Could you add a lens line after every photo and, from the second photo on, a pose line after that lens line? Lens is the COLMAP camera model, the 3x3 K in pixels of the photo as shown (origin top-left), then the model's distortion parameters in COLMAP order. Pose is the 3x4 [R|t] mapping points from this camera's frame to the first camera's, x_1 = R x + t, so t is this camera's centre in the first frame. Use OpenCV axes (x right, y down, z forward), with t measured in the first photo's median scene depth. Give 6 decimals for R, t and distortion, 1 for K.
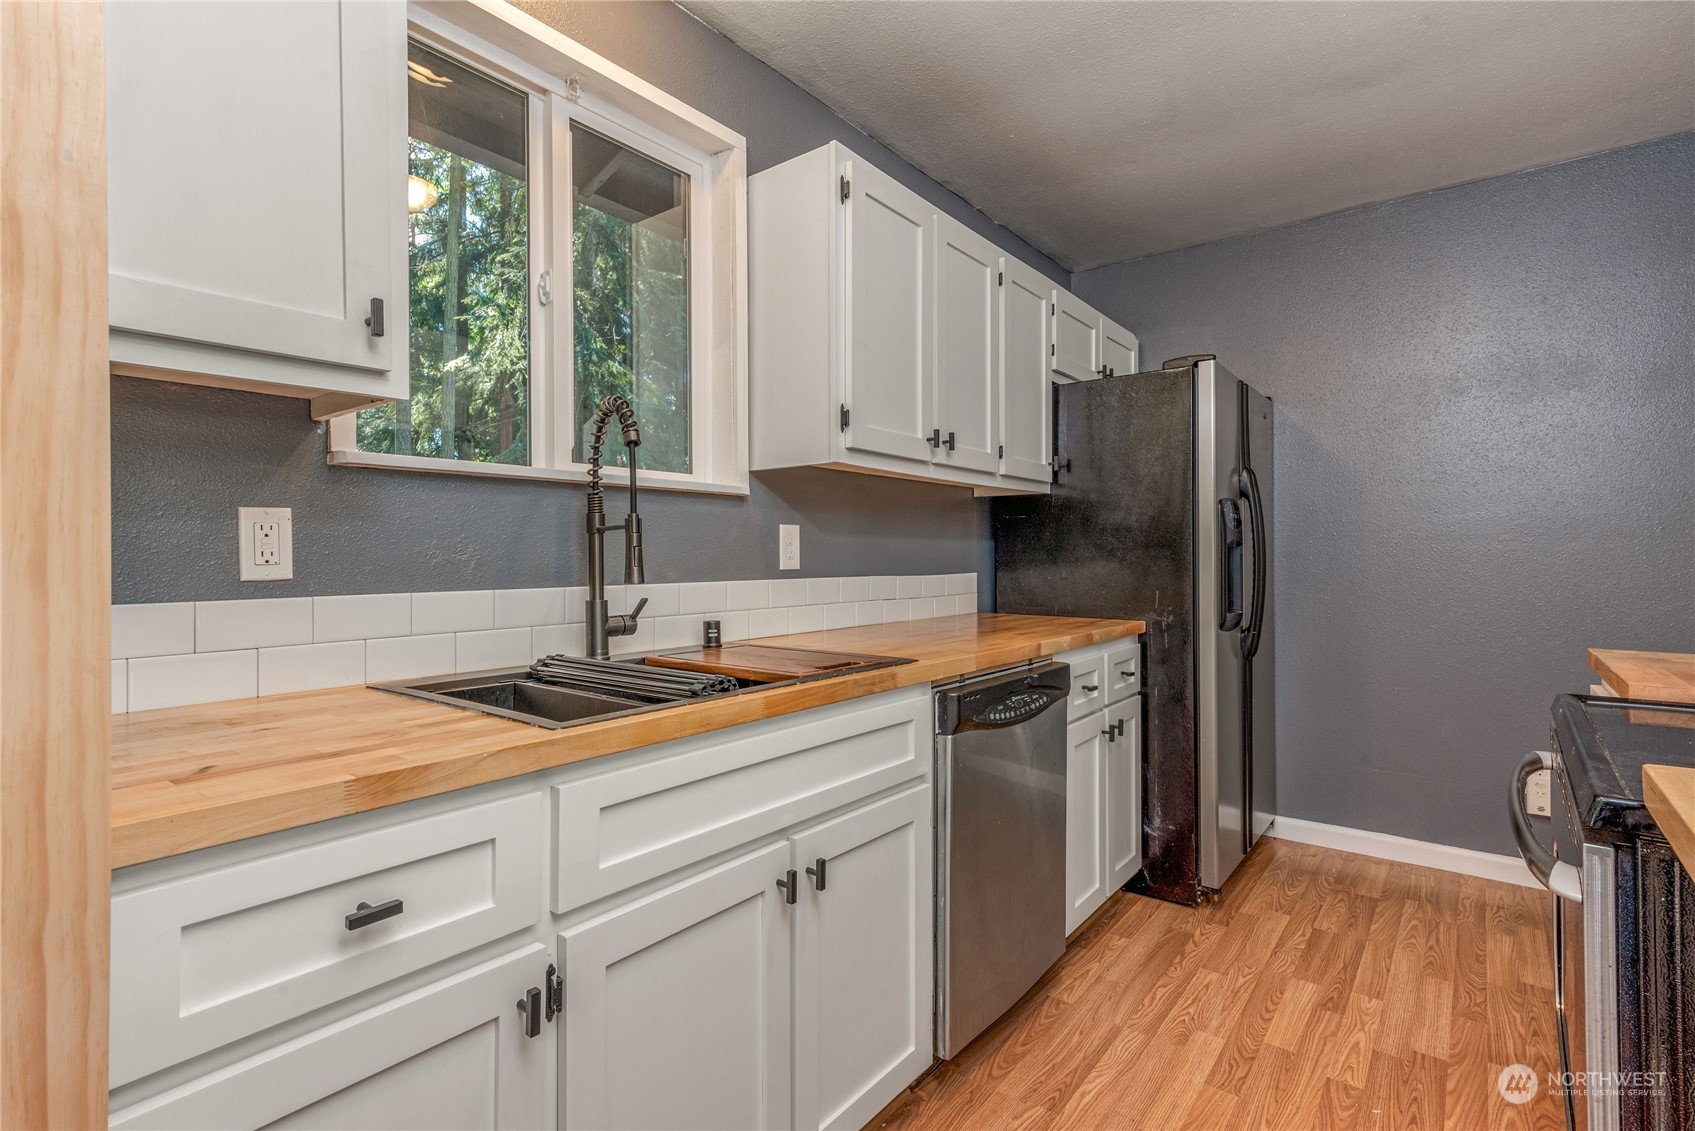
lens RADIAL K [[802.1, 0, 852.2], [0, 802.1, 561.2], [0, 0, 1]] dist [0.014097, 0.003063]
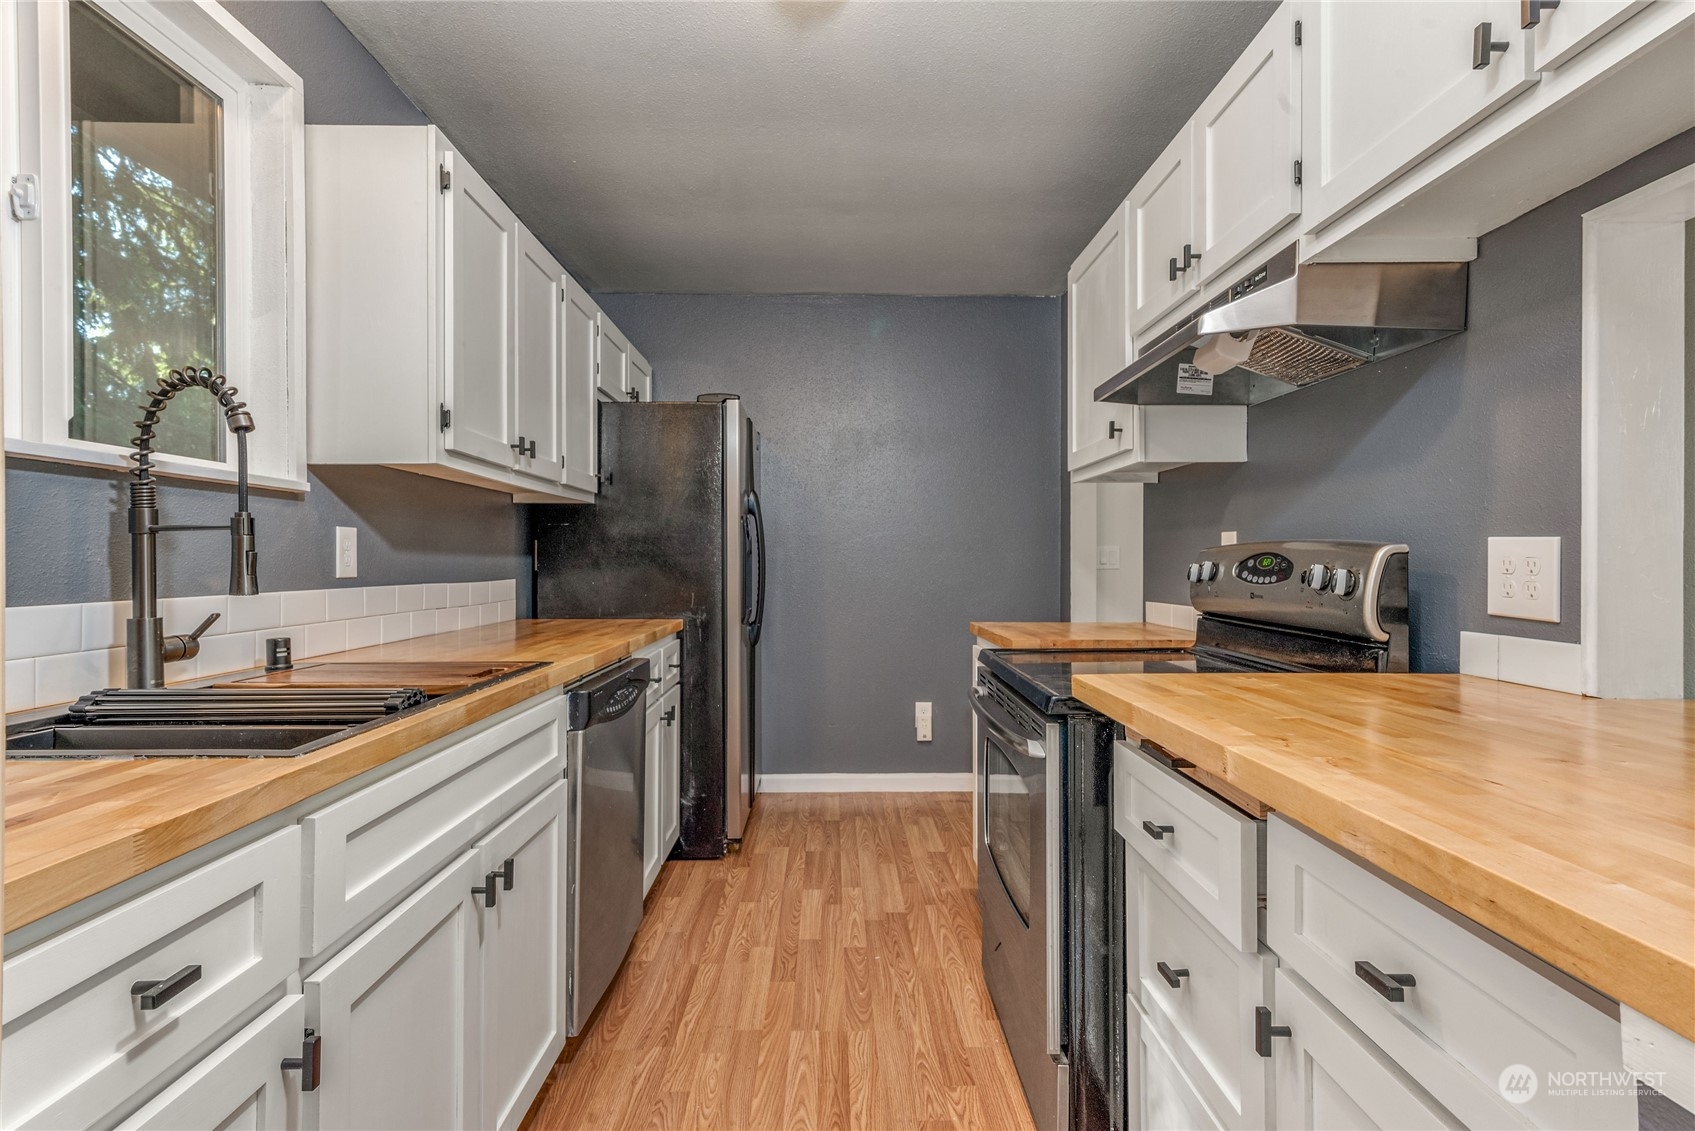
lens RADIAL K [[802.1, 0, 829.8], [0, 802.1, 568.7], [0, 0, 1]] dist [0.014097, 0.003063]
pose [[0.787721, -0.003917, 0.616020, -0.238204], [0.002788, 0.999992, 0.002793, -0.000375], [-0.616026, -0.000483, 0.787726, -0.038993]]
